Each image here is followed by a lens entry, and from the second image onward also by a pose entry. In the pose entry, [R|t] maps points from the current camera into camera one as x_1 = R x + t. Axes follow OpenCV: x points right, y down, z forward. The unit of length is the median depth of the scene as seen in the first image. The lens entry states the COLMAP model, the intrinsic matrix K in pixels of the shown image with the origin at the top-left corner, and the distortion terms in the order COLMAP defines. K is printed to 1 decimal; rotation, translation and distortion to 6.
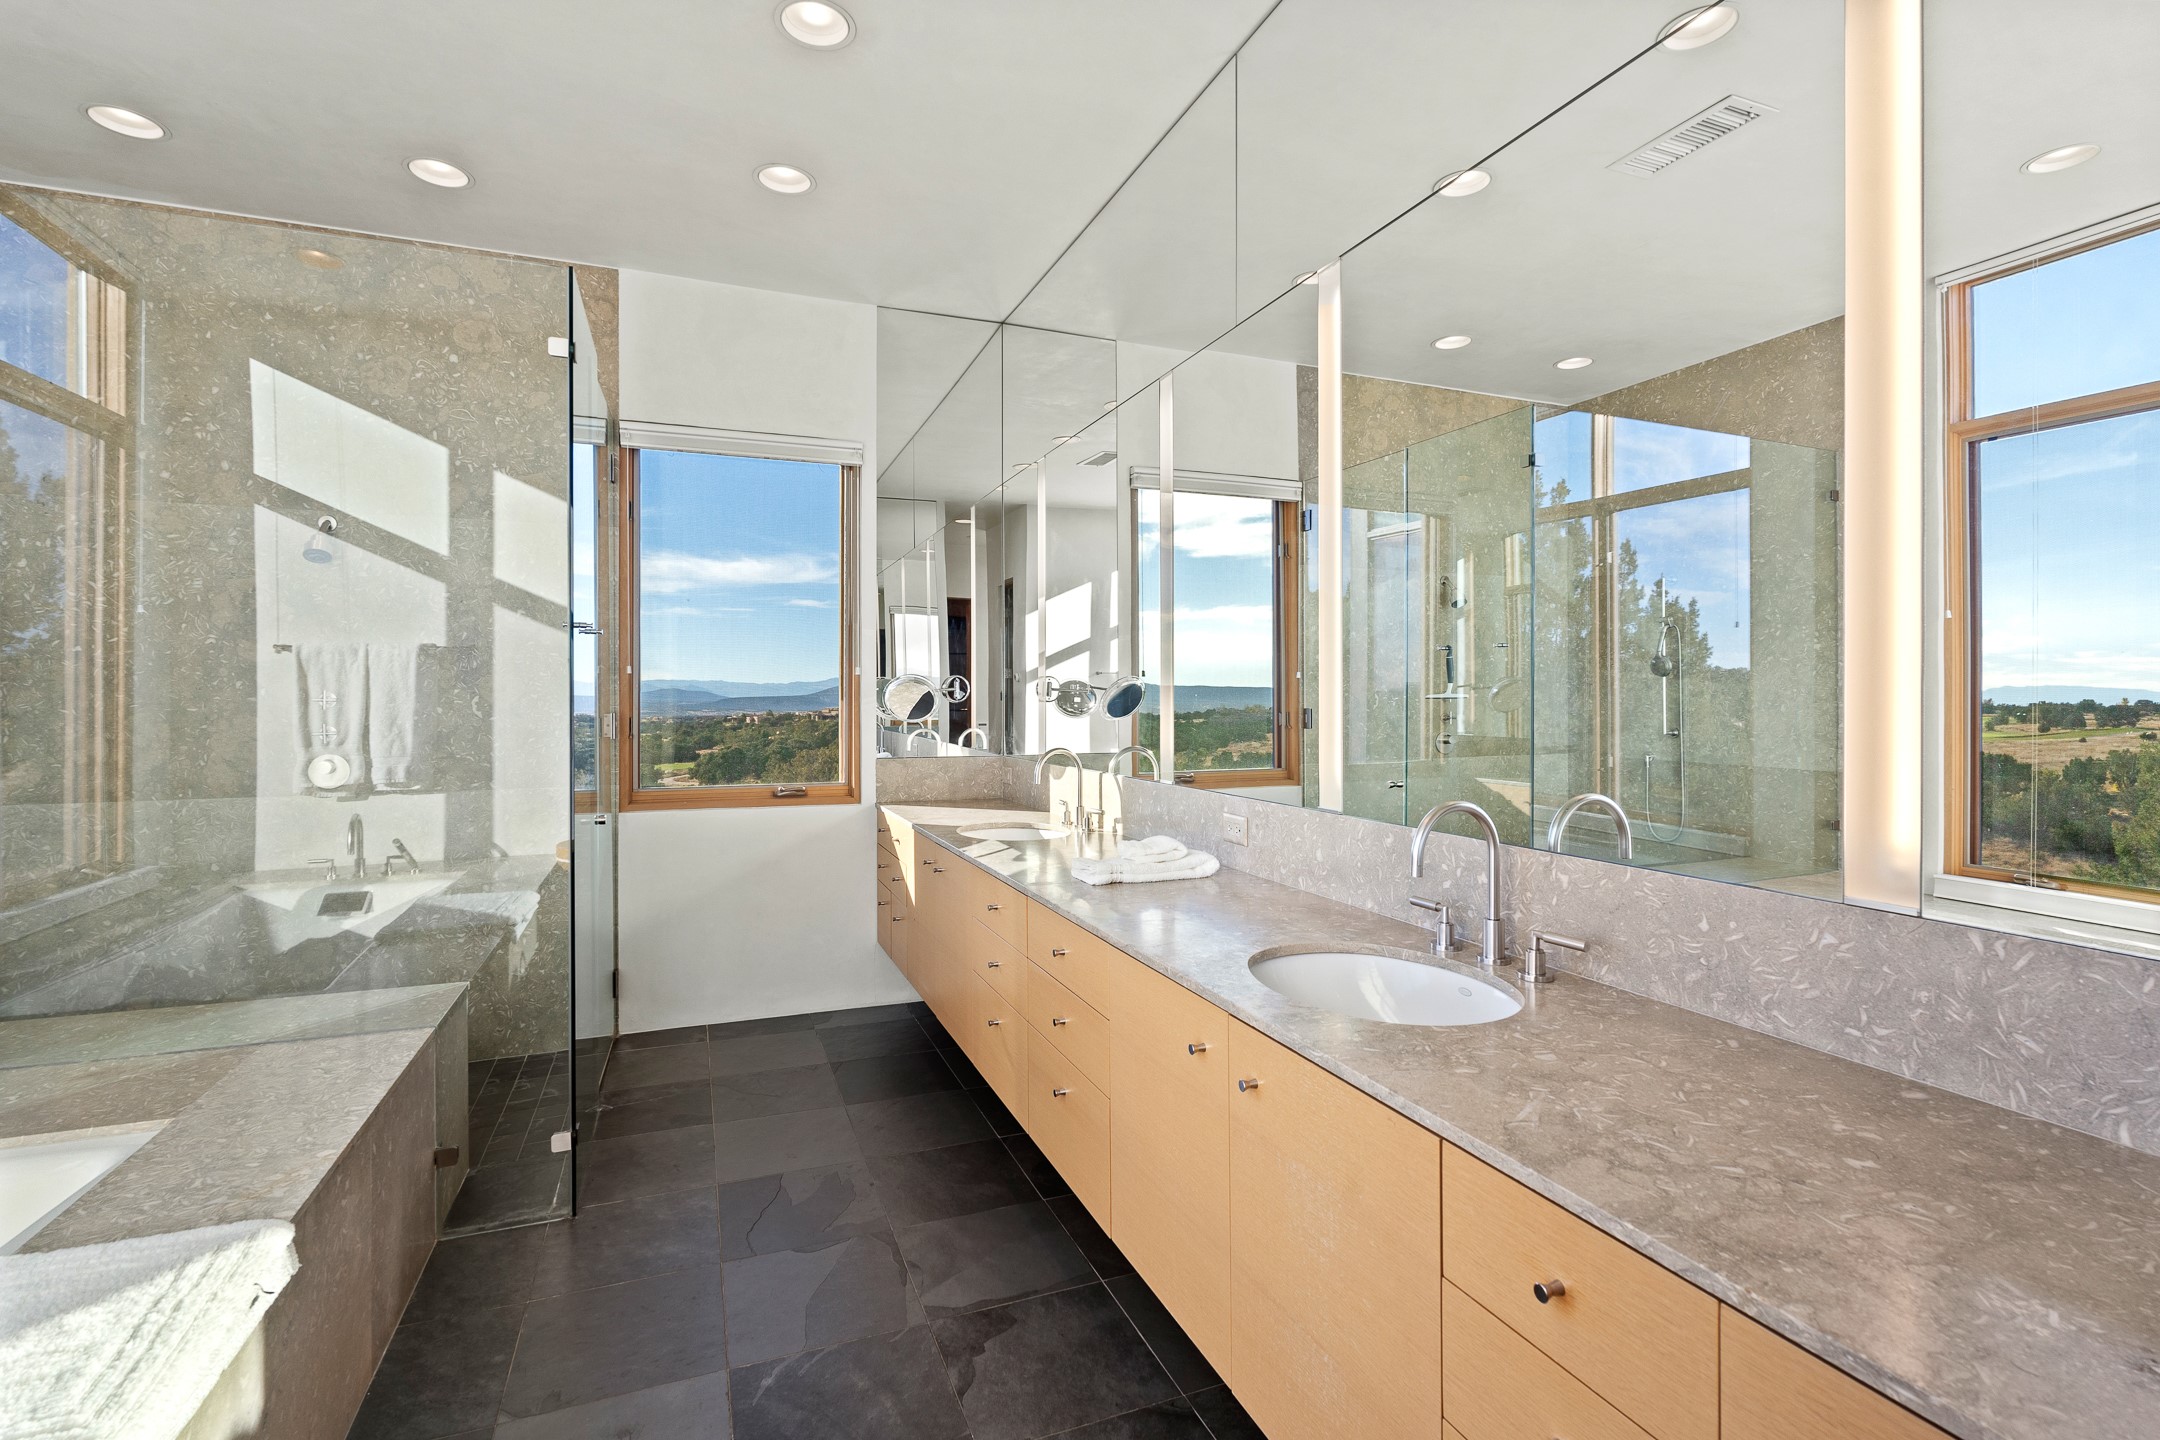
lens RADIAL K [[1002.4, 0, 1072.1], [0, 1002.4, 702.0], [0, 0, 1]] dist [0.000478, 0.001148]
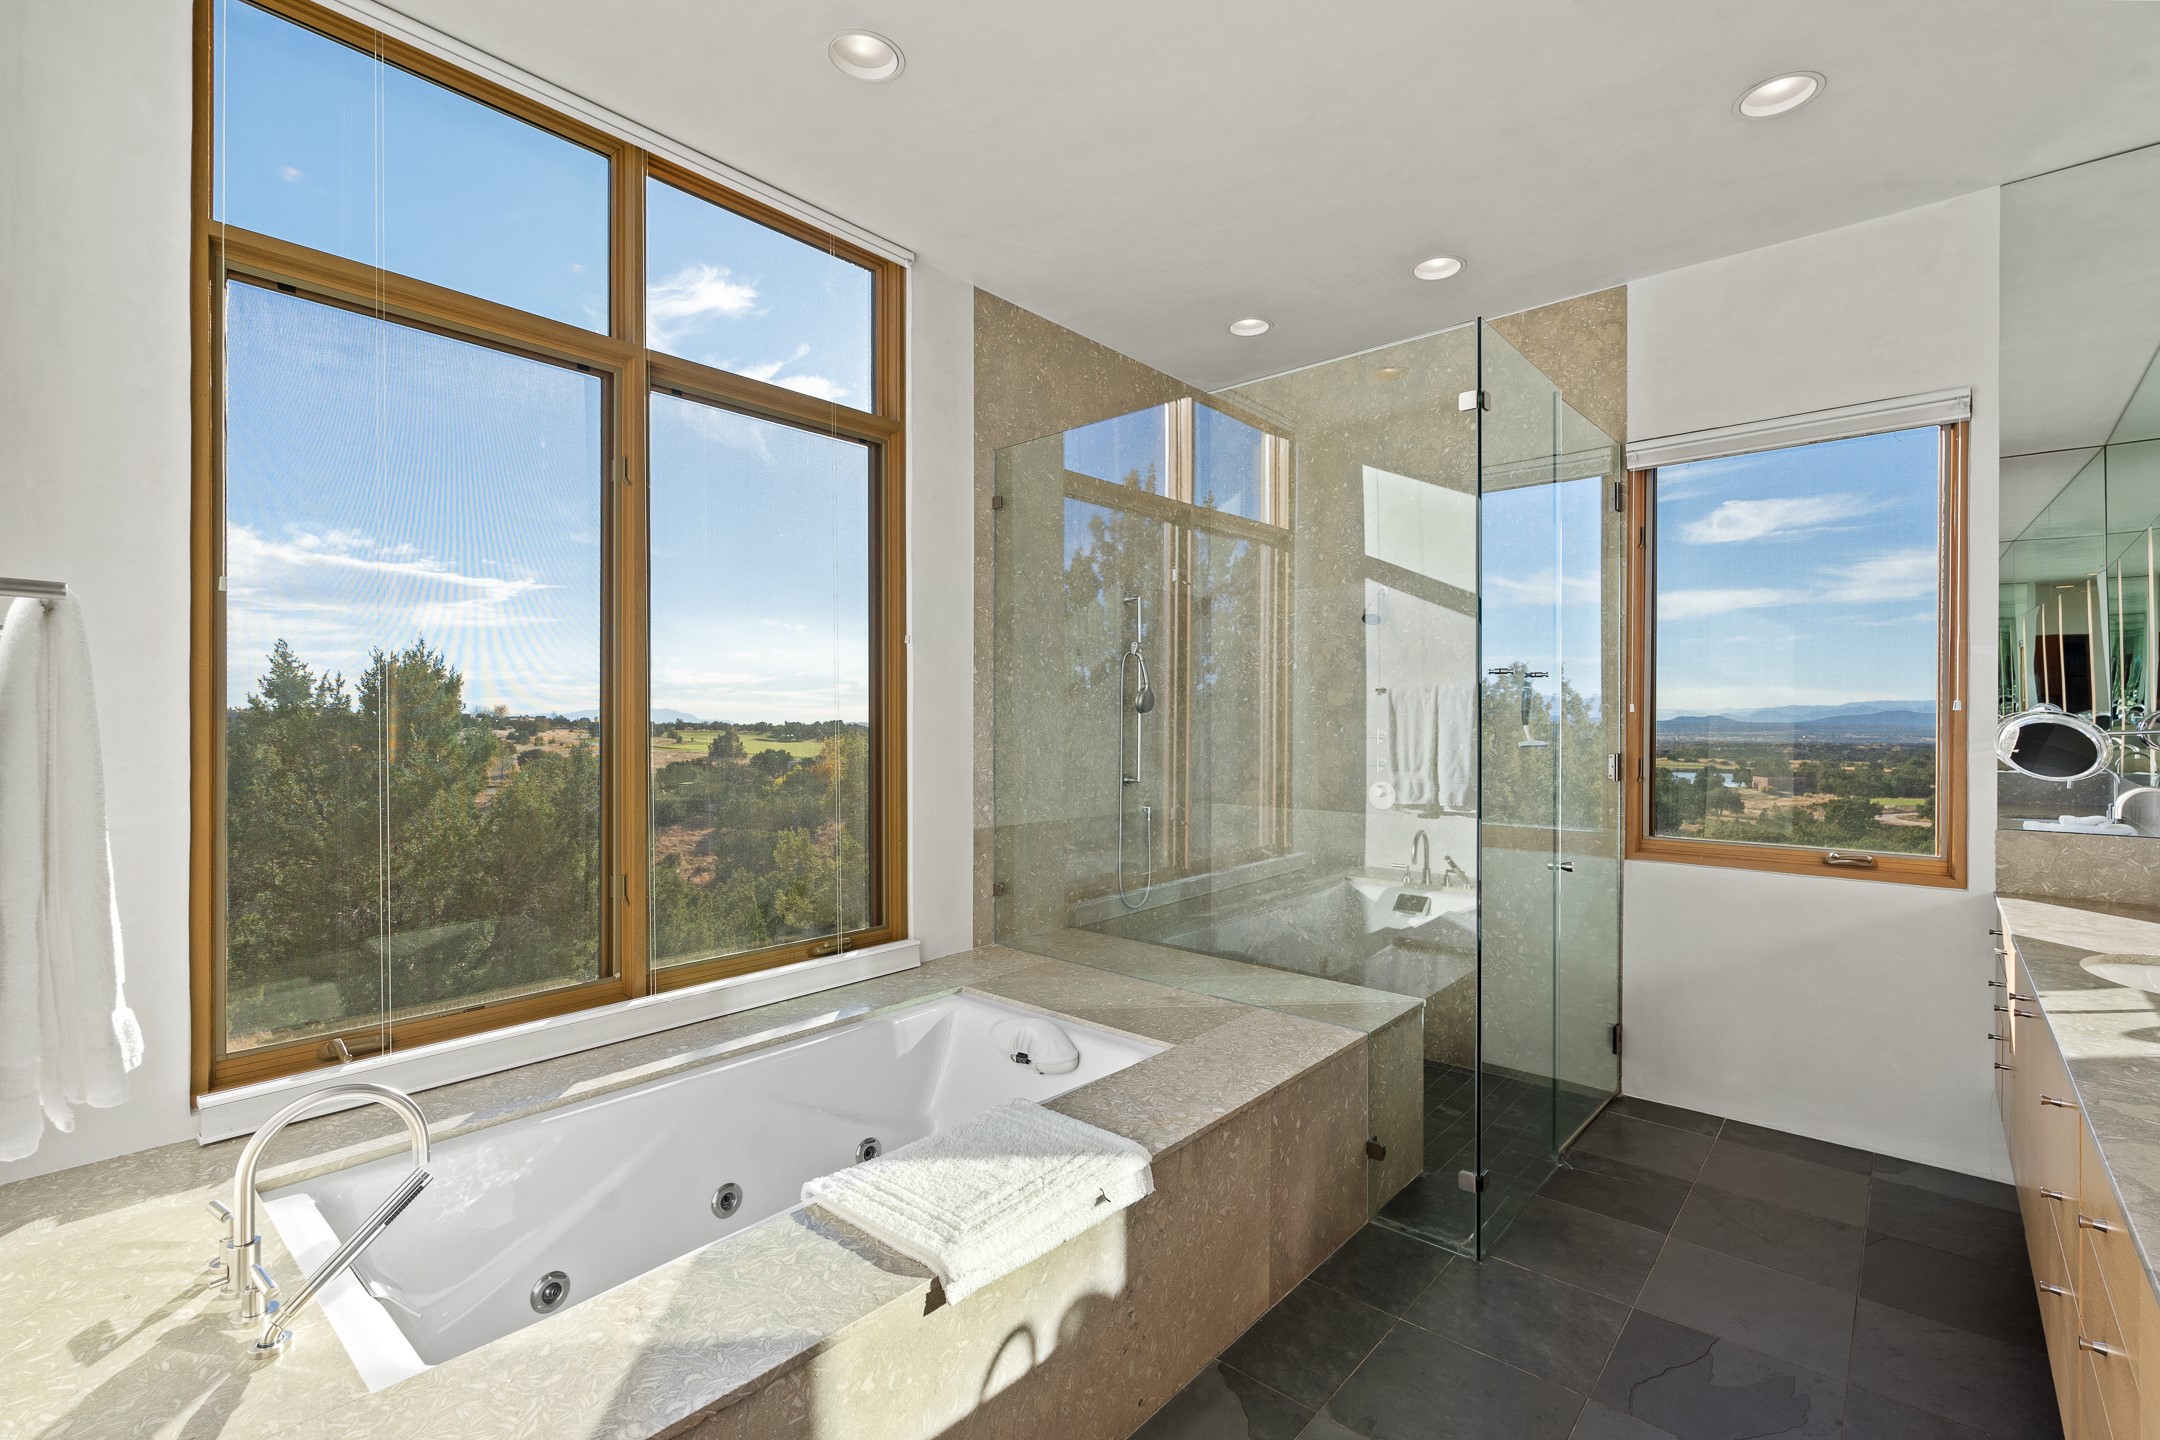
lens RADIAL K [[954.1, 0, 1082.8], [0, 954.1, 722.6], [0, 0, 1]] dist [0.001669, 0.000249]
pose [[0.468616, 0.004200, -0.883392, 0.105754], [-0.006173, 0.999980, 0.001480, -0.016887], [0.883380, 0.004759, 0.468632, 0.130502]]
